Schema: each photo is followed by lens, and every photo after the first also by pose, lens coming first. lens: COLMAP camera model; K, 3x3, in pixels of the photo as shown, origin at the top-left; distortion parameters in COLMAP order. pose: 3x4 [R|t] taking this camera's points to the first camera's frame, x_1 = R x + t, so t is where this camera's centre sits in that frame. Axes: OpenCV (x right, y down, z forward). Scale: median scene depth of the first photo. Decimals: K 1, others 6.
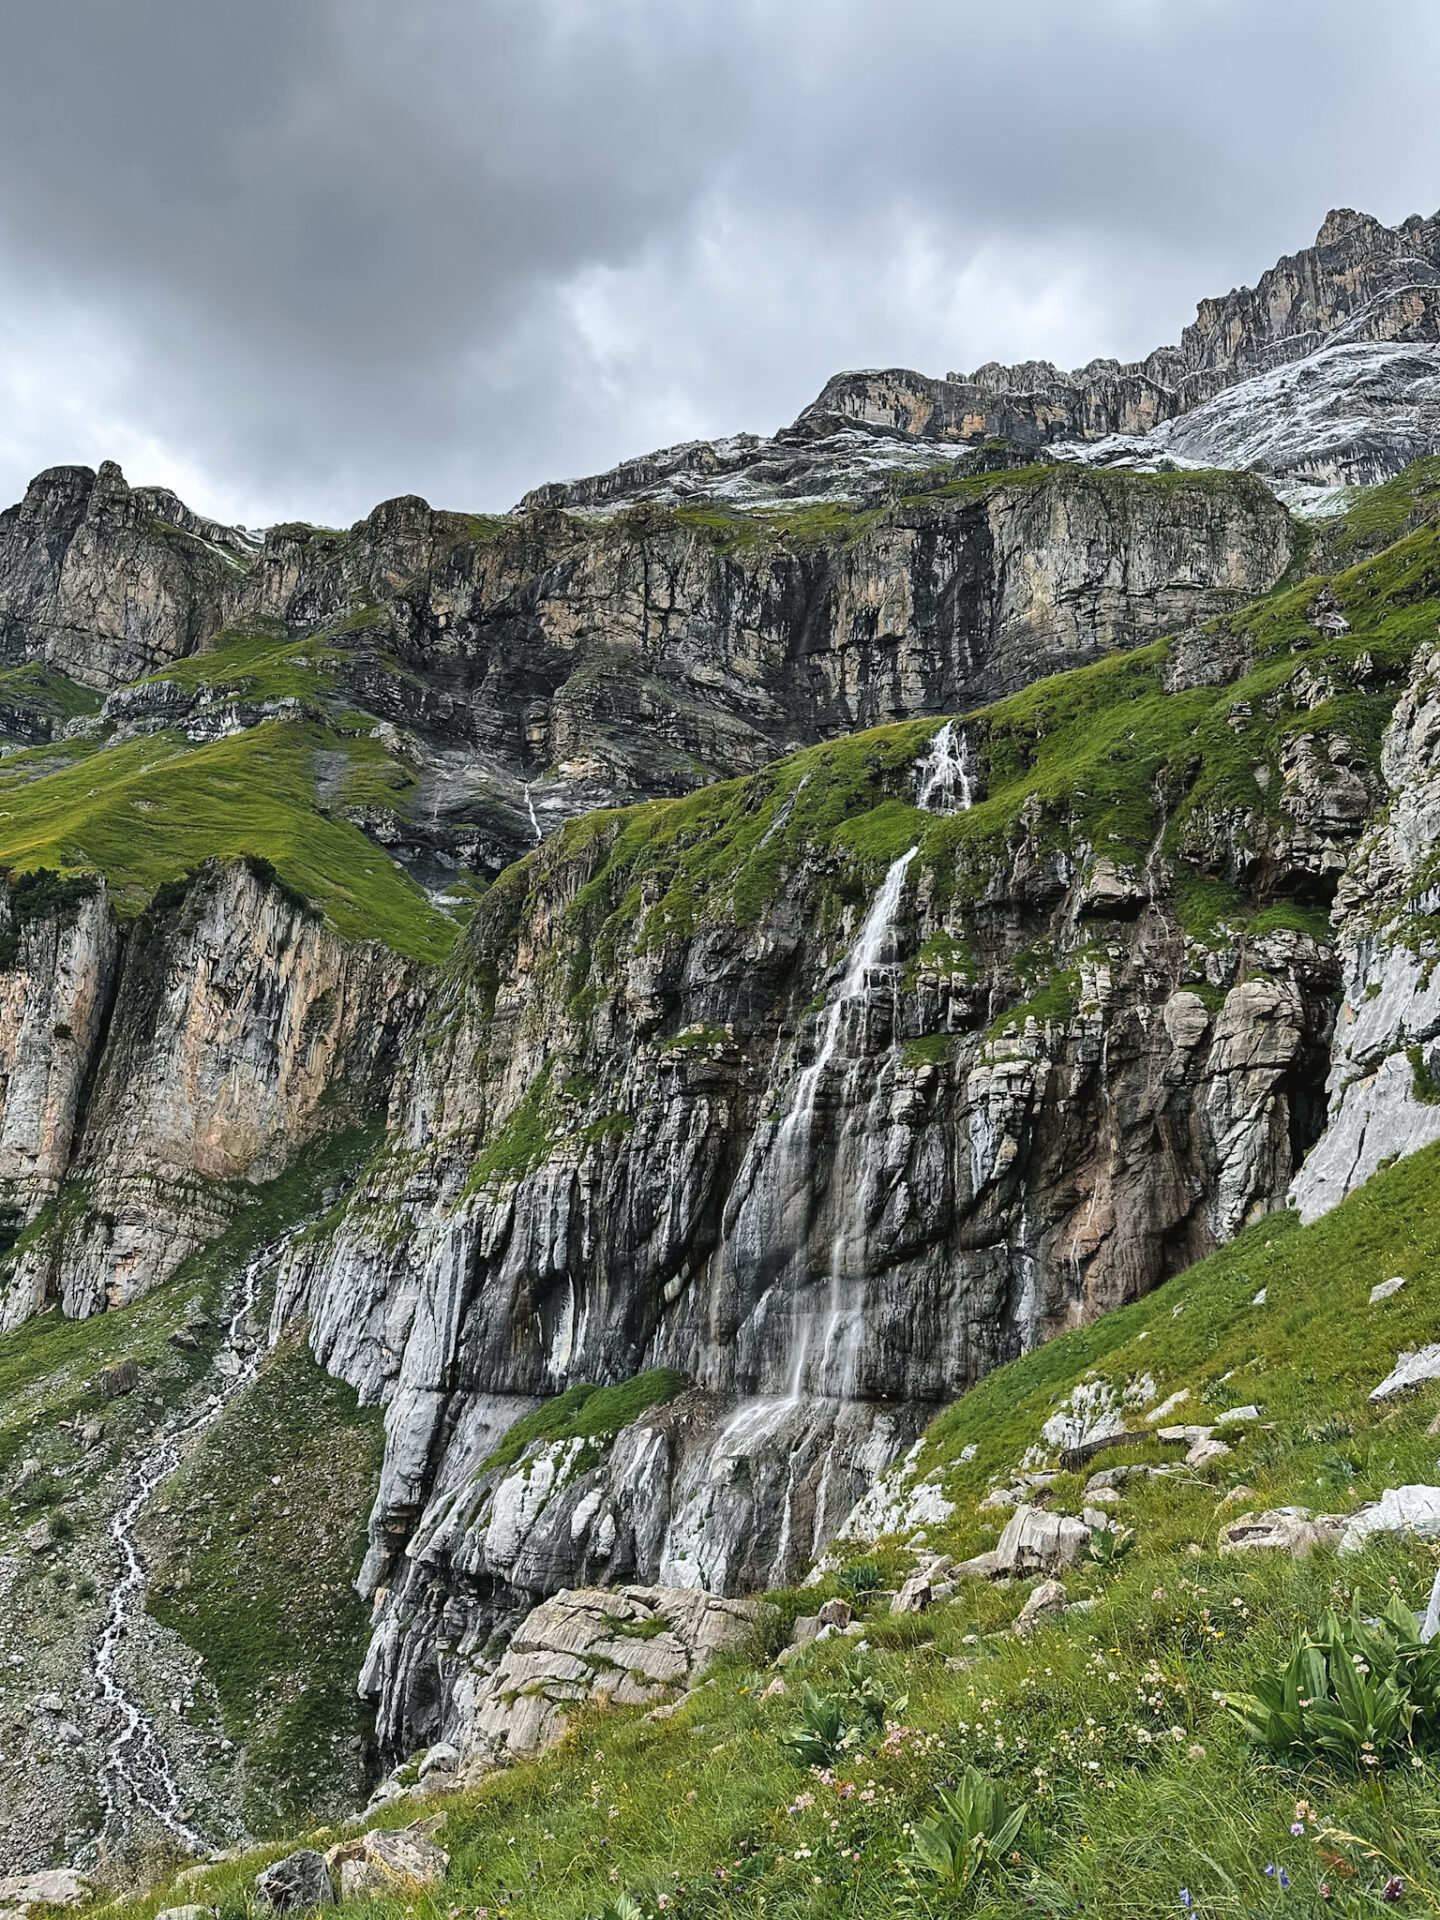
lens RADIAL K [[1308.9, 0, 682.8], [0, 1308.9, 969.8], [0, 0, 1]] dist [0.158157, -0.251950]
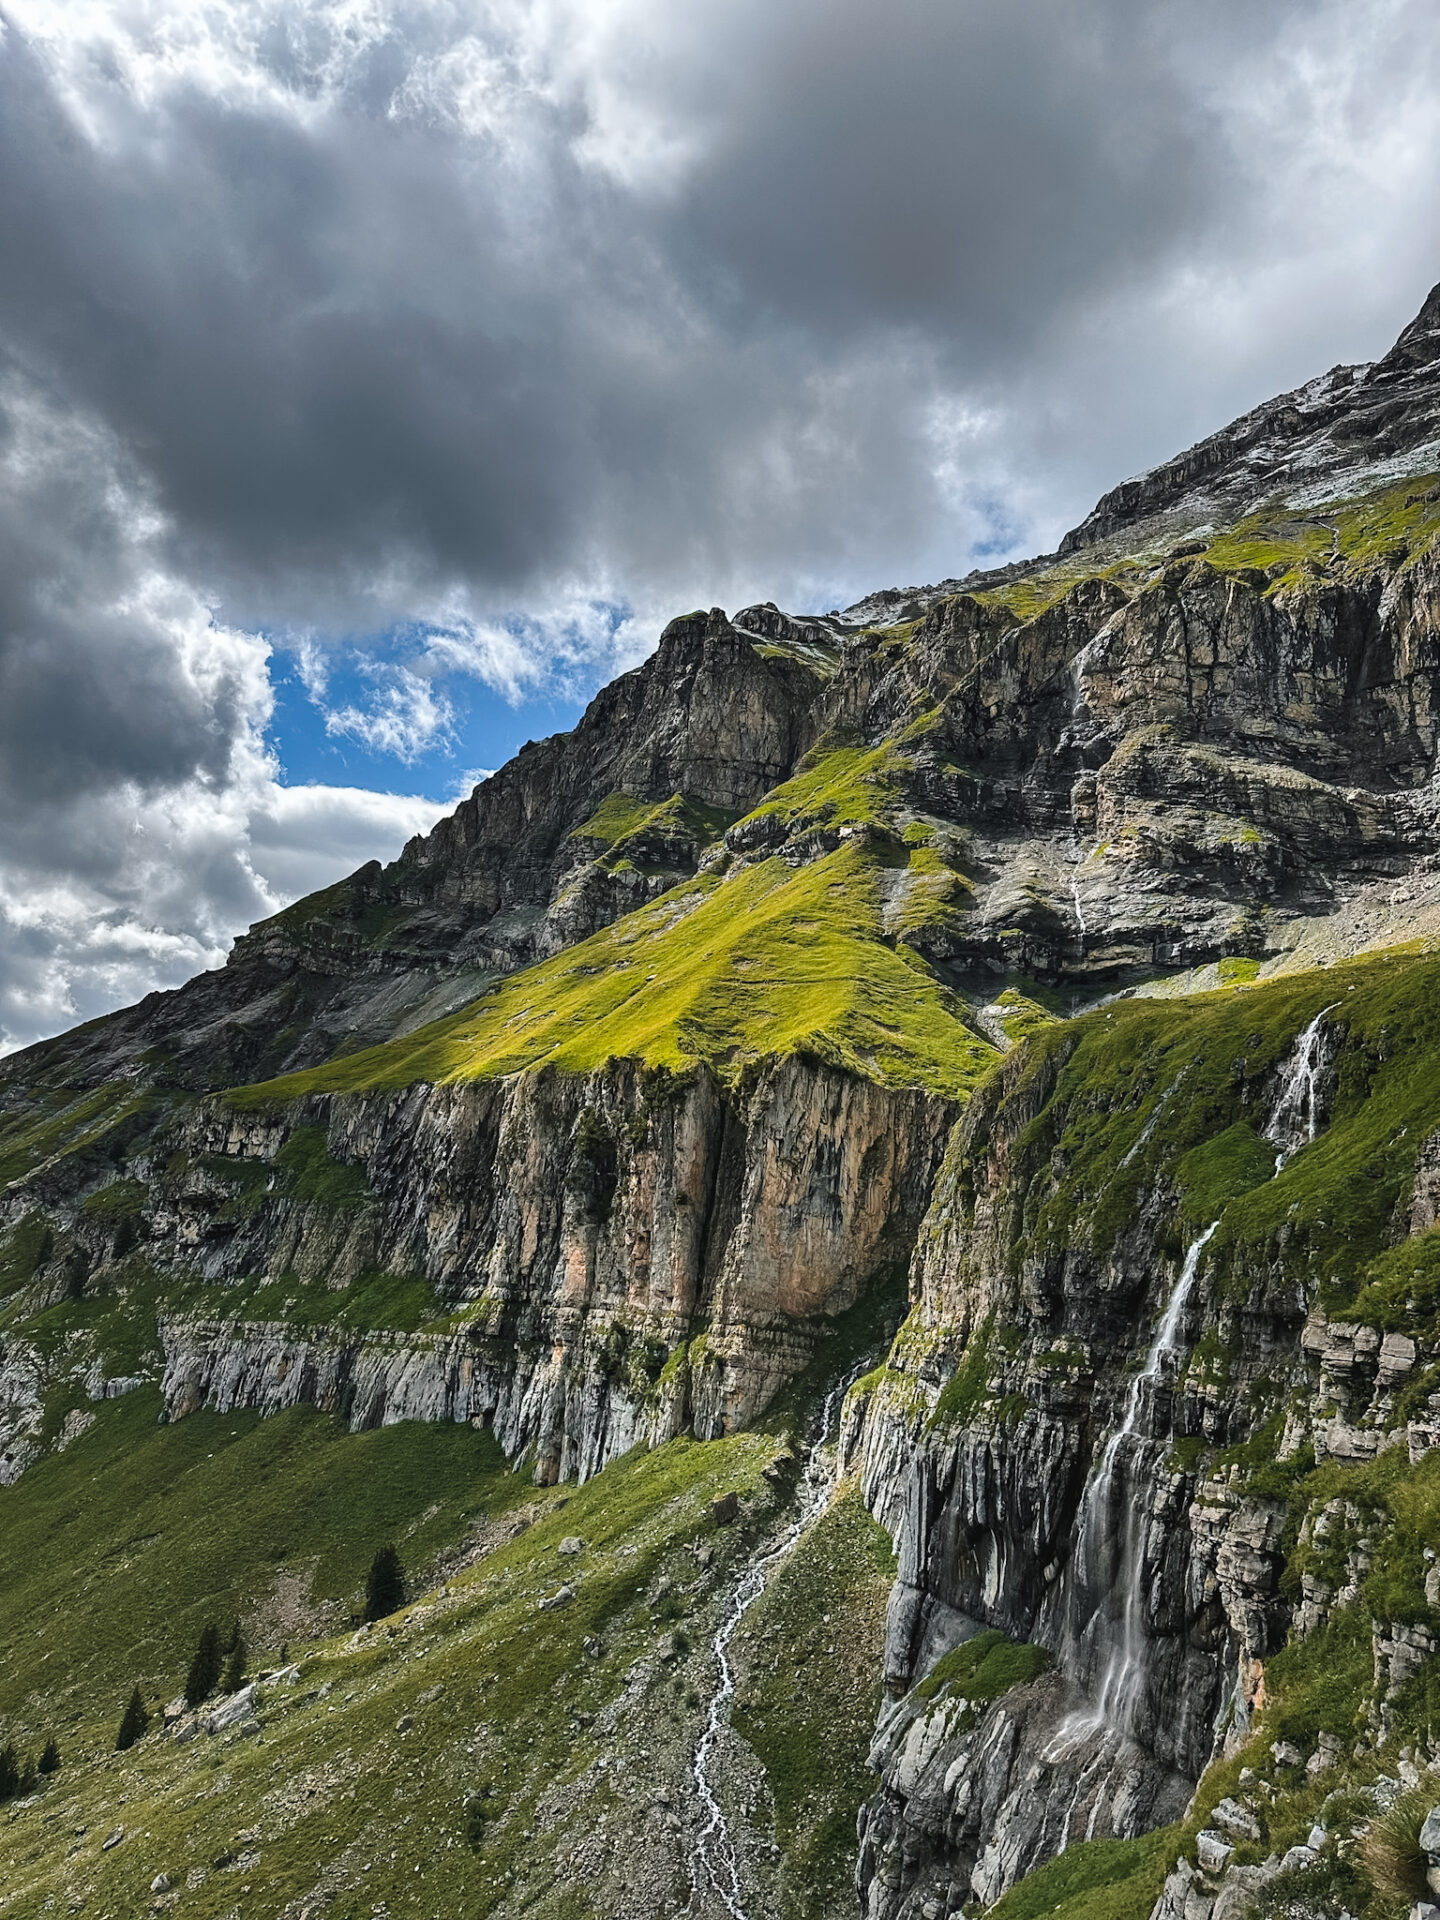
lens RADIAL K [[1330.3, 0, 745.8], [0, 1330.3, 931.9], [0, 0, 1]] dist [0.086096, -0.119213]
pose [[0.892184, -0.090139, -0.442587, 0.194712], [0.105254, 0.994399, 0.009653, -0.221217], [0.439238, -0.055196, 0.896674, -0.128787]]
